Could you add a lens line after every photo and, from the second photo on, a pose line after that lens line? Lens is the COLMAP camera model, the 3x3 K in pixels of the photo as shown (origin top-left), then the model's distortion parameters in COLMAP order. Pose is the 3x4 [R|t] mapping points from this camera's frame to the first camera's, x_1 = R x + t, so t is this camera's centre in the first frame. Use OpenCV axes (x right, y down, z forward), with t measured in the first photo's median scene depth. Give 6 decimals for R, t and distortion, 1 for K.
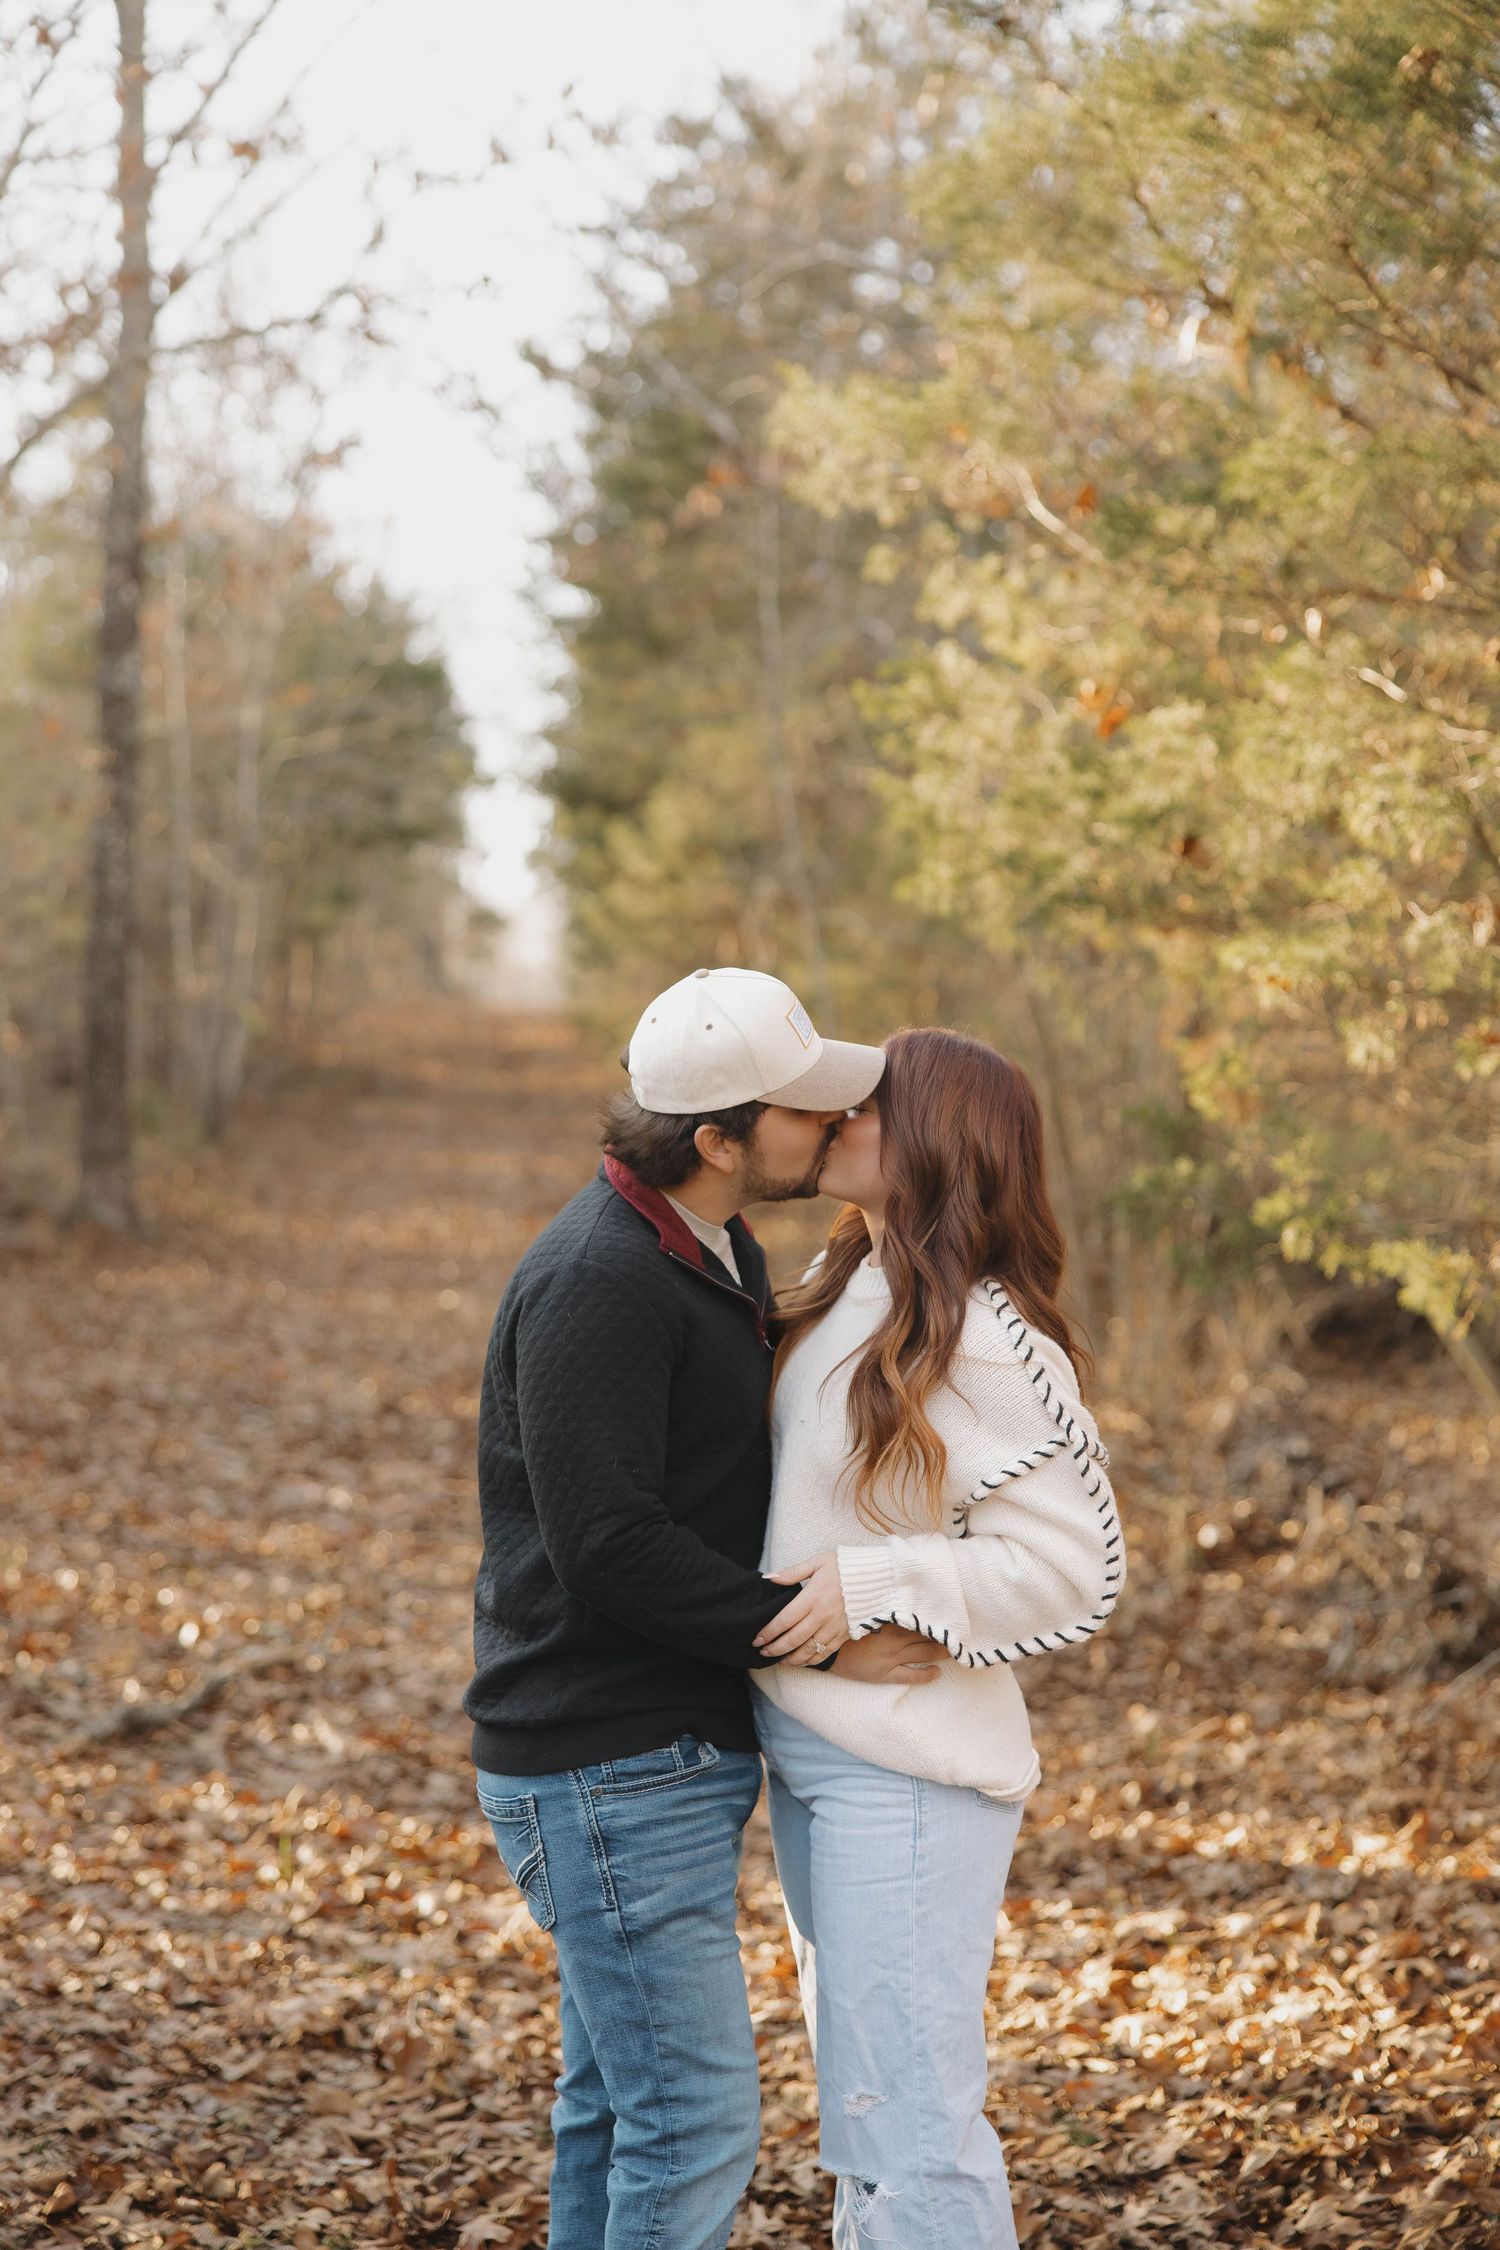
lens RADIAL K [[3808.4, 0, 736.9], [0, 3808.4, 1117.2], [0, 0, 1]] dist [0.026429, 0.000000]
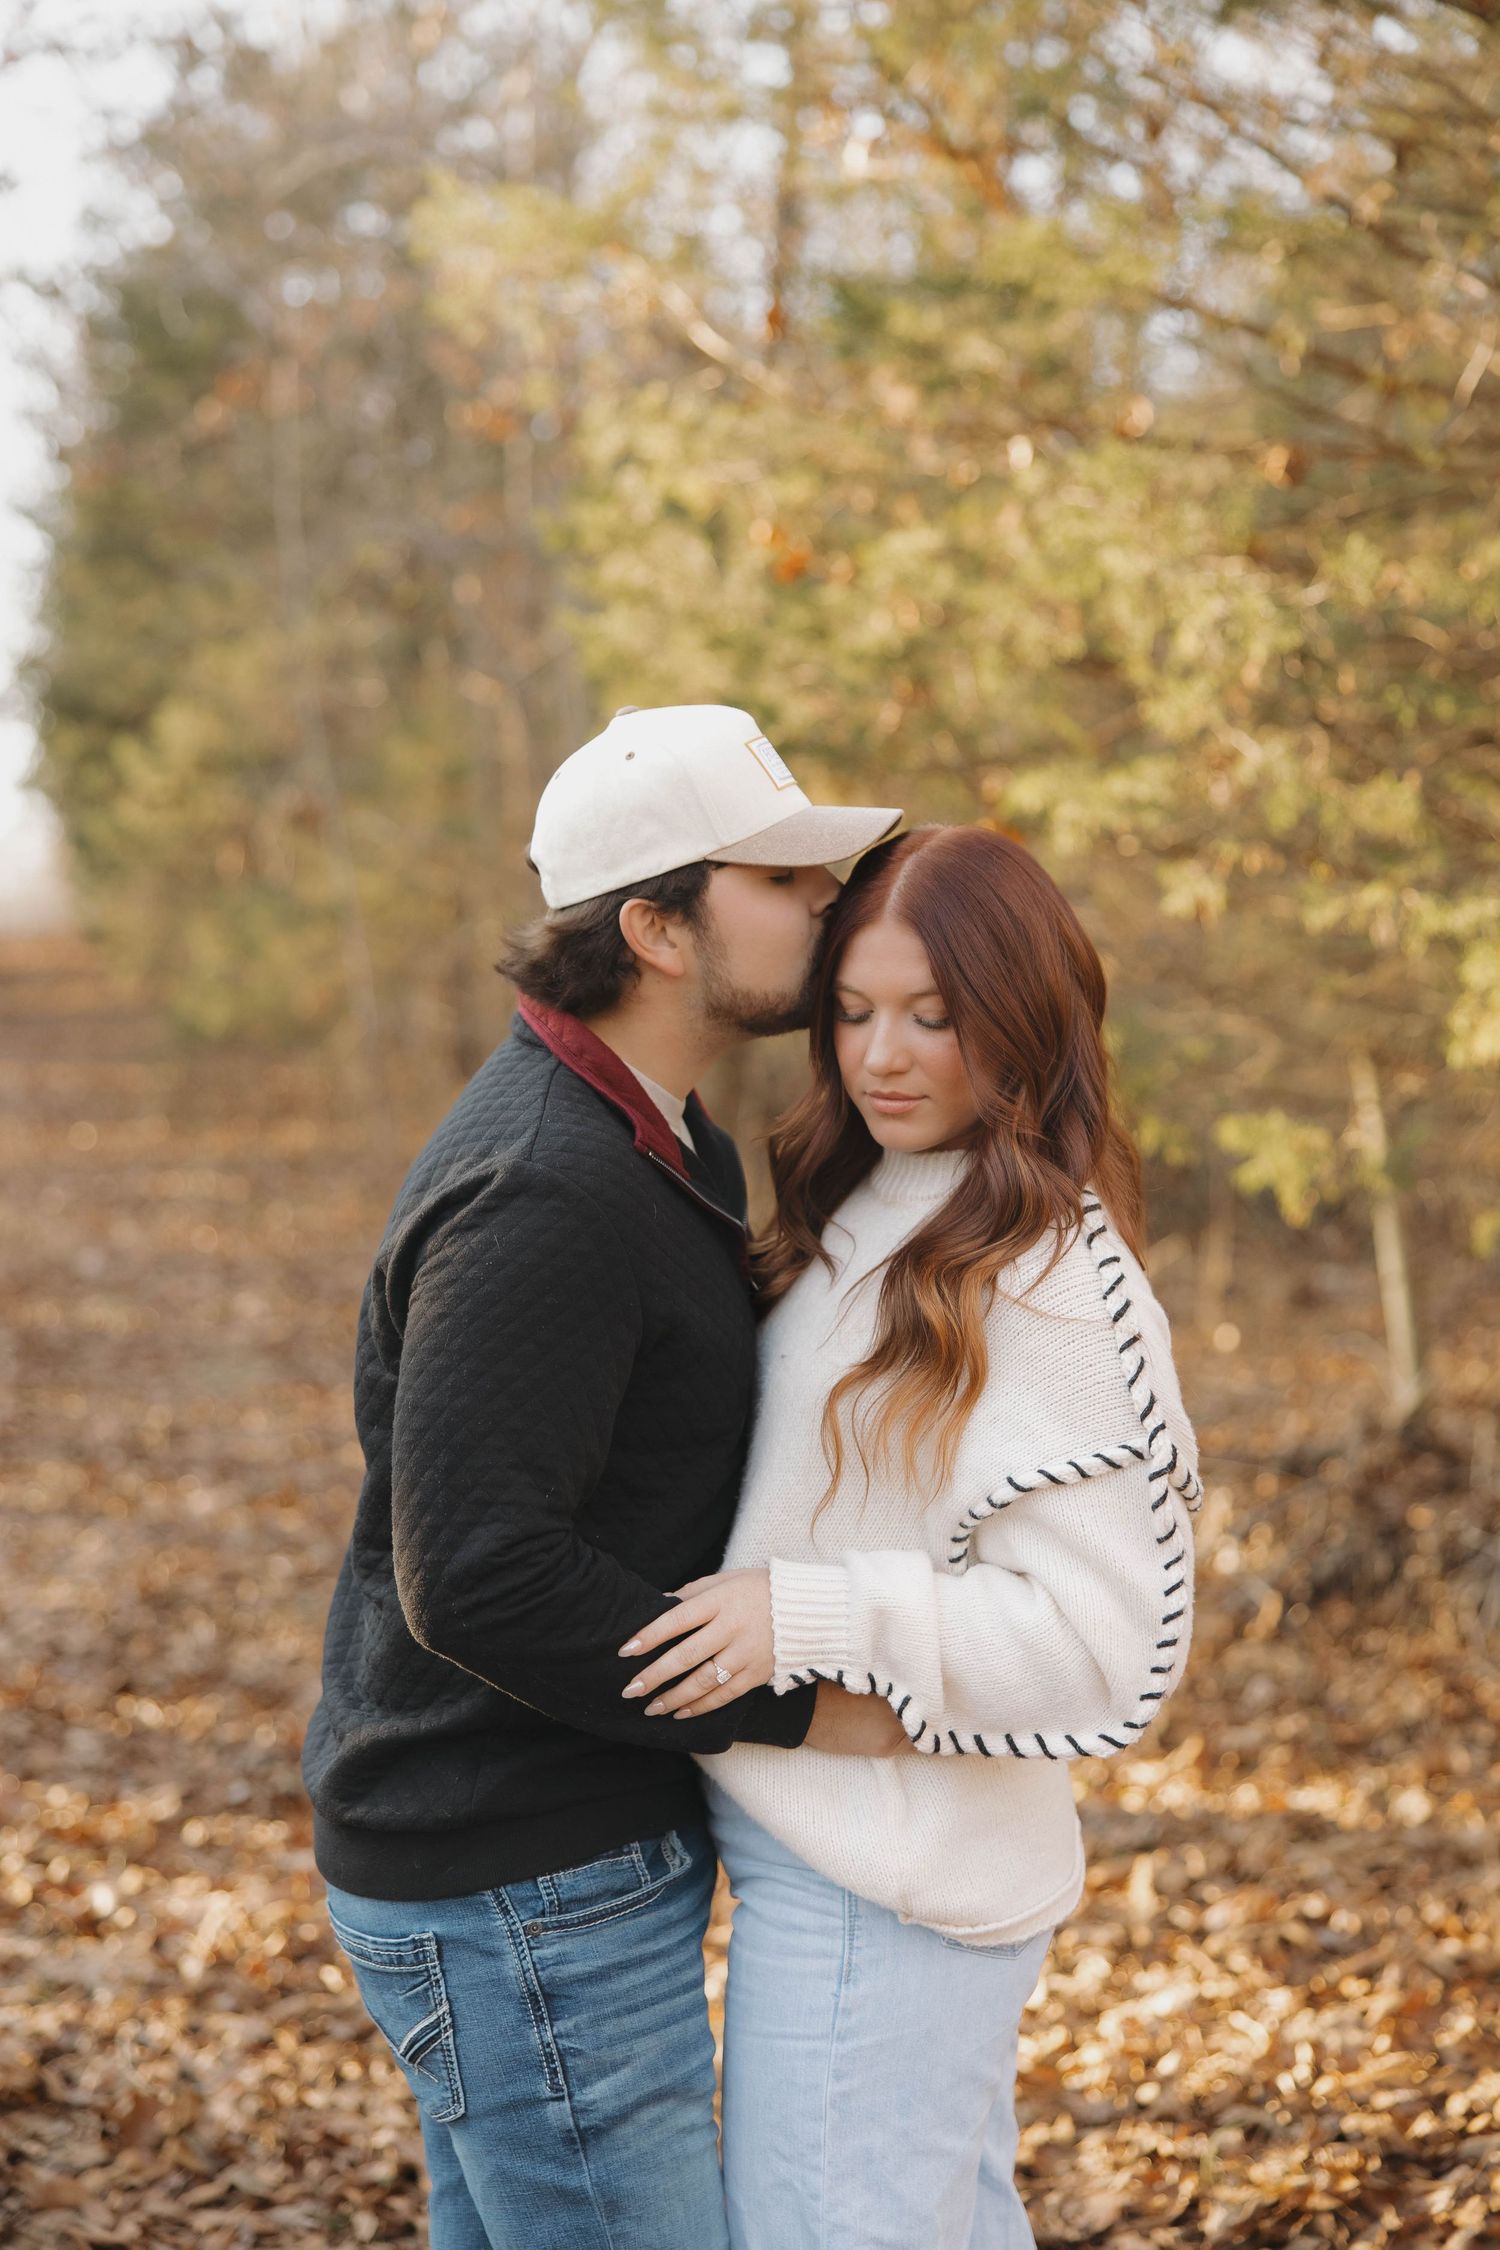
lens RADIAL K [[3362.0, 0, 750.3], [0, 3362.0, 1135.8], [0, 0, 1]] dist [-0.009922, 0.000000]
pose [[0.985095, -0.018680, 0.170993, -0.133045], [0.013613, 0.999434, 0.030757, 0.022653], [-0.171471, -0.027970, 0.984792, 0.469837]]
